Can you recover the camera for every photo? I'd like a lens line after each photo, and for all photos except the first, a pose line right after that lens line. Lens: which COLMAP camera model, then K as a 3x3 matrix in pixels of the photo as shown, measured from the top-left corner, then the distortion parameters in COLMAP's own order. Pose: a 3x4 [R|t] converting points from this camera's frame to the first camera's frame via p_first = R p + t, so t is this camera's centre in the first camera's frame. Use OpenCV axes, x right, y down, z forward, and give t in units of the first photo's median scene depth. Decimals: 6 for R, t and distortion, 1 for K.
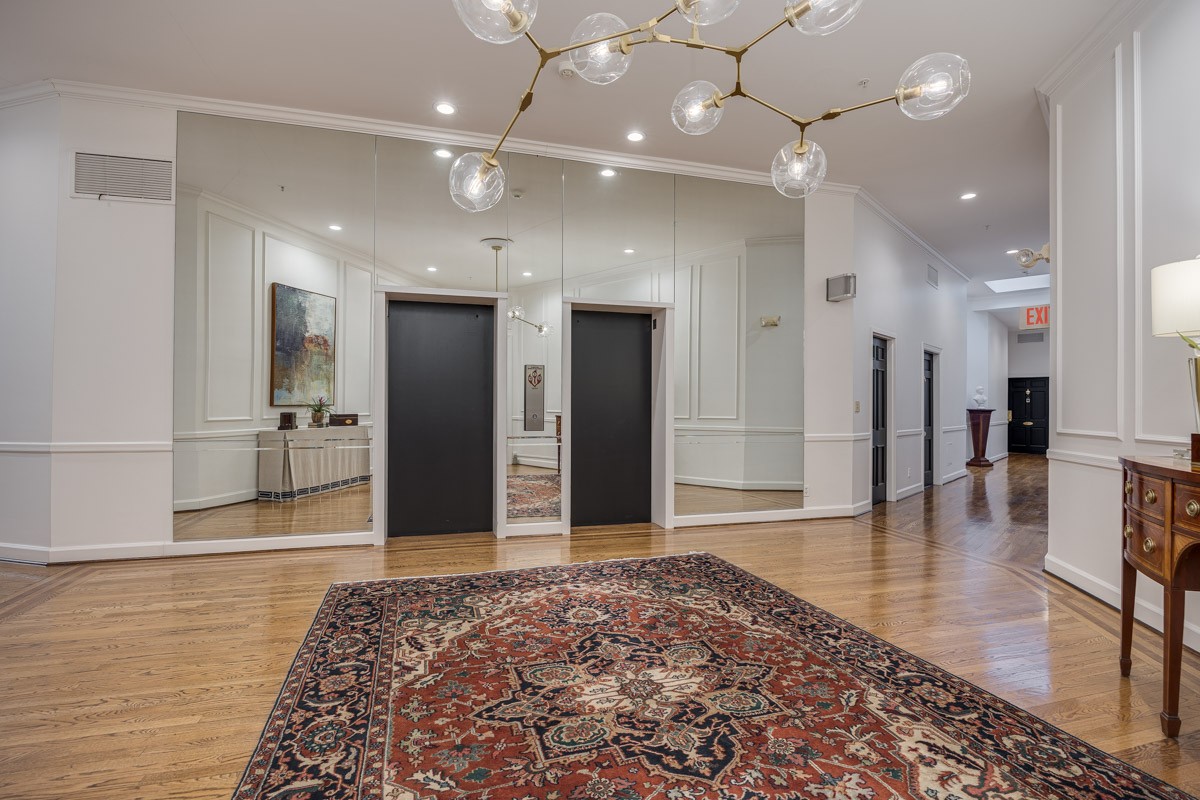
lens RADIAL K [[552.9, 0, 610.6], [0, 552.9, 403.7], [0, 0, 1]] dist [-0.009315, 0.001532]
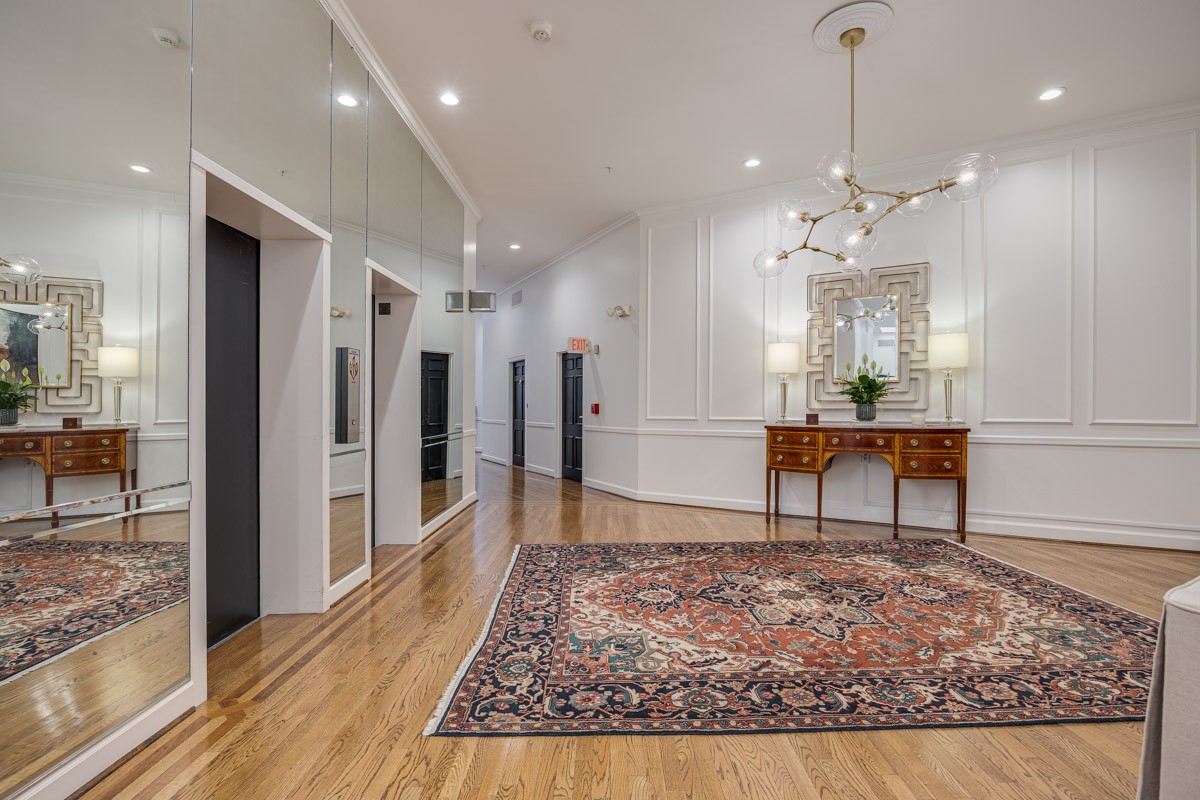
lens RADIAL K [[552.9, 0, 611.2], [0, 552.9, 405.3], [0, 0, 1]] dist [-0.009315, 0.001532]
pose [[0.279619, -0.003192, 0.960106, -1.148025], [-0.002122, 0.999990, 0.003942, 0.003952], [-0.960109, -0.003139, 0.279610, 0.807119]]
